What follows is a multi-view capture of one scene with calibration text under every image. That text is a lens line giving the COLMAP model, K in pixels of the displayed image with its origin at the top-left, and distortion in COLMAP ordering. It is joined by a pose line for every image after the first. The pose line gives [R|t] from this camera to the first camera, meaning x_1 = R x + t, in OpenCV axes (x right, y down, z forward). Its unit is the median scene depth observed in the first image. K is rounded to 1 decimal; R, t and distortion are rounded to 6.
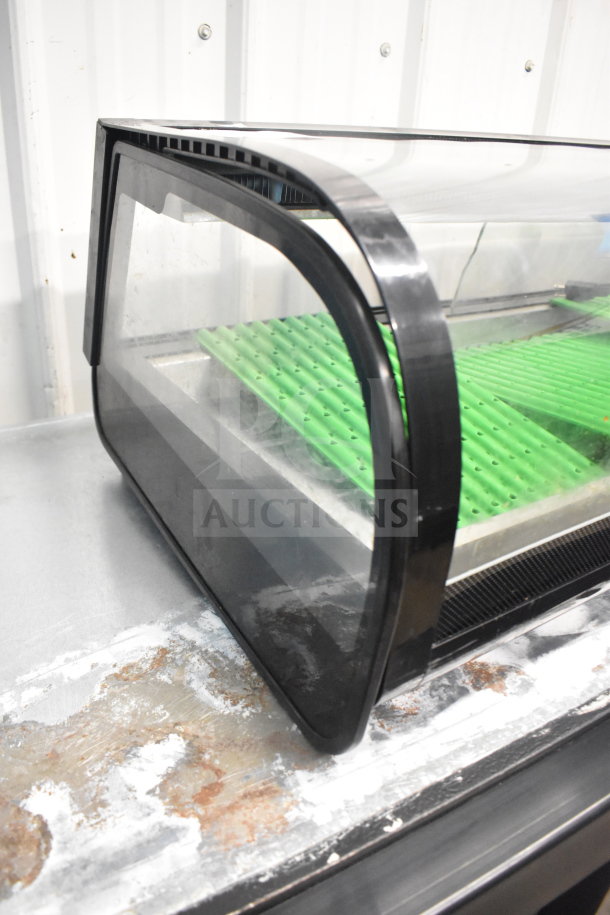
lens RADIAL K [[695.6, 0, 305.0], [0, 695.6, 457.5], [0, 0, 1]] dist [-0.089331, -0.000217]
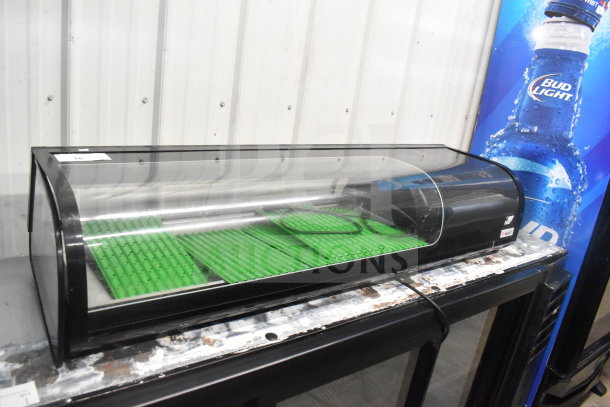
lens RADIAL K [[463.7, 0, 305.0], [0, 463.7, 203.5], [0, 0, 1]] dist [-0.089331, -0.000217]
pose [[0.991496, 0.044891, 0.122152, 0.526004], [-0.025028, 0.986876, -0.159528, 0.034514], [-0.127711, 0.155115, 0.979607, -1.460166]]
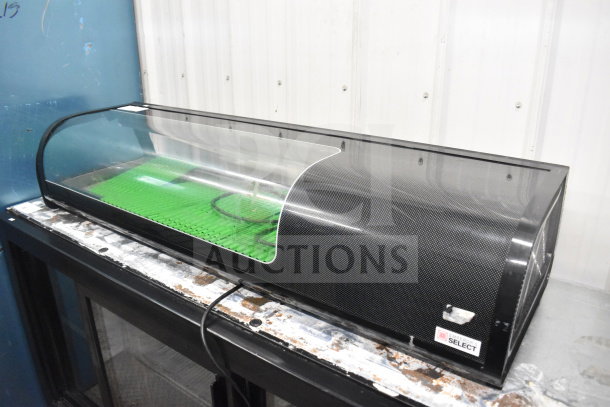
lens RADIAL K [[463.7, 0, 305.0], [0, 463.7, 203.5], [0, 0, 1]] dist [-0.089331, -0.000217]
pose [[0.417799, 0.278042, -0.864949, 4.278170], [-0.408356, 0.907908, 0.094602, -0.905042], [0.811597, 0.313682, 0.492863, 0.804959]]
